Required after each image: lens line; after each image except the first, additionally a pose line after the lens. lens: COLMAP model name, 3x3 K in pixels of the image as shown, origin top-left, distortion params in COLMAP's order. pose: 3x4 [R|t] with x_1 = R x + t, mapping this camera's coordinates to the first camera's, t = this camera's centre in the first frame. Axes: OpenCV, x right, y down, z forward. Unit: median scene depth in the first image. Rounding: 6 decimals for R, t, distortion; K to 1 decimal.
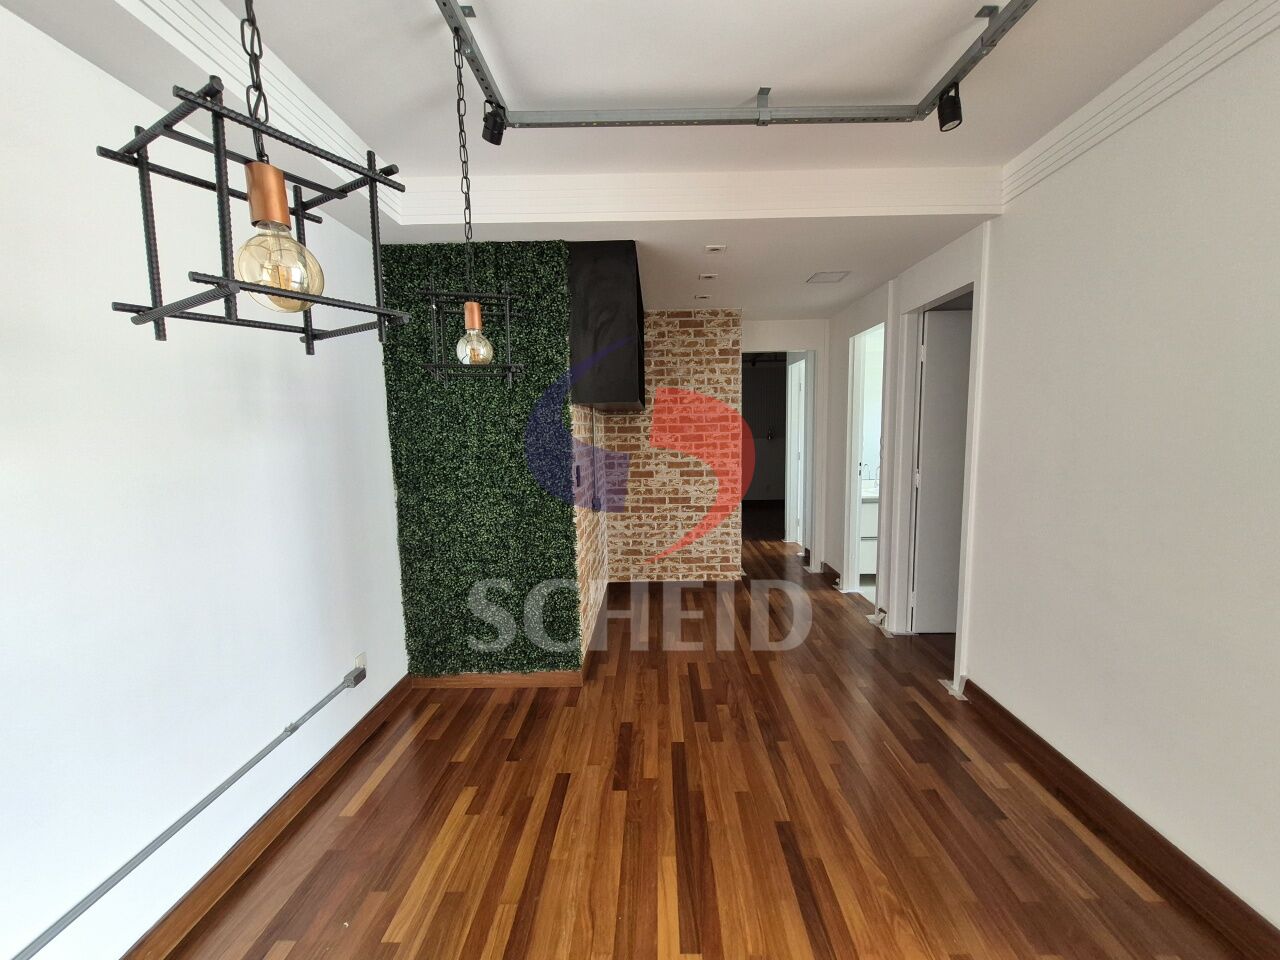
lens RADIAL K [[499.6, 0, 644.9], [0, 499.6, 481.6], [0, 0, 1]] dist [-0.000007, -0.001120]
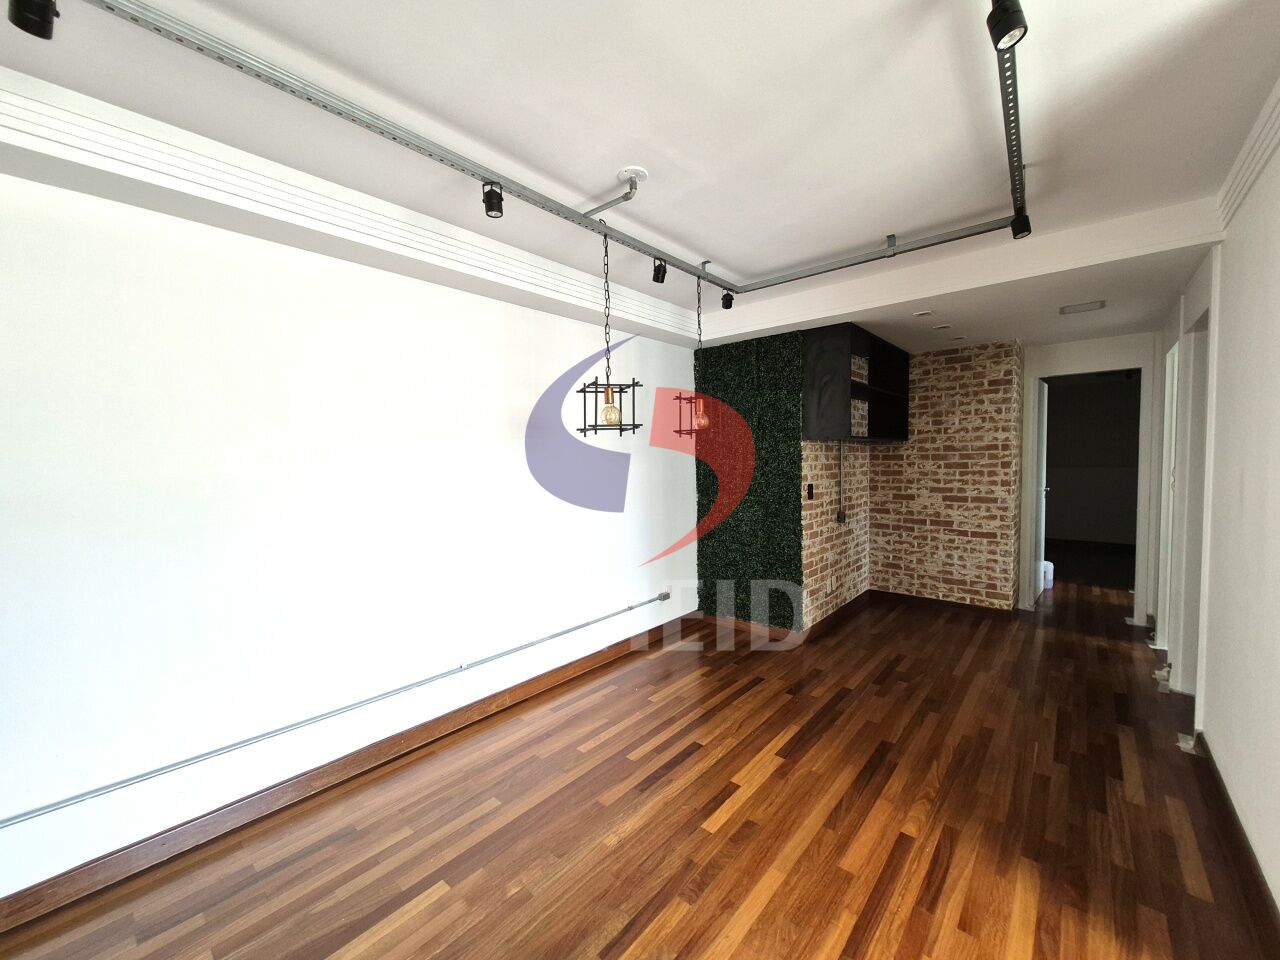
lens RADIAL K [[499.6, 0, 640.9], [0, 499.6, 478.5], [0, 0, 1]] dist [-0.000007, -0.001120]
pose [[0.759467, 0.032610, -0.649727, 0.279063], [-0.067132, 0.997339, -0.028414, 0.015796], [0.647072, 0.065197, 0.759636, -0.241670]]
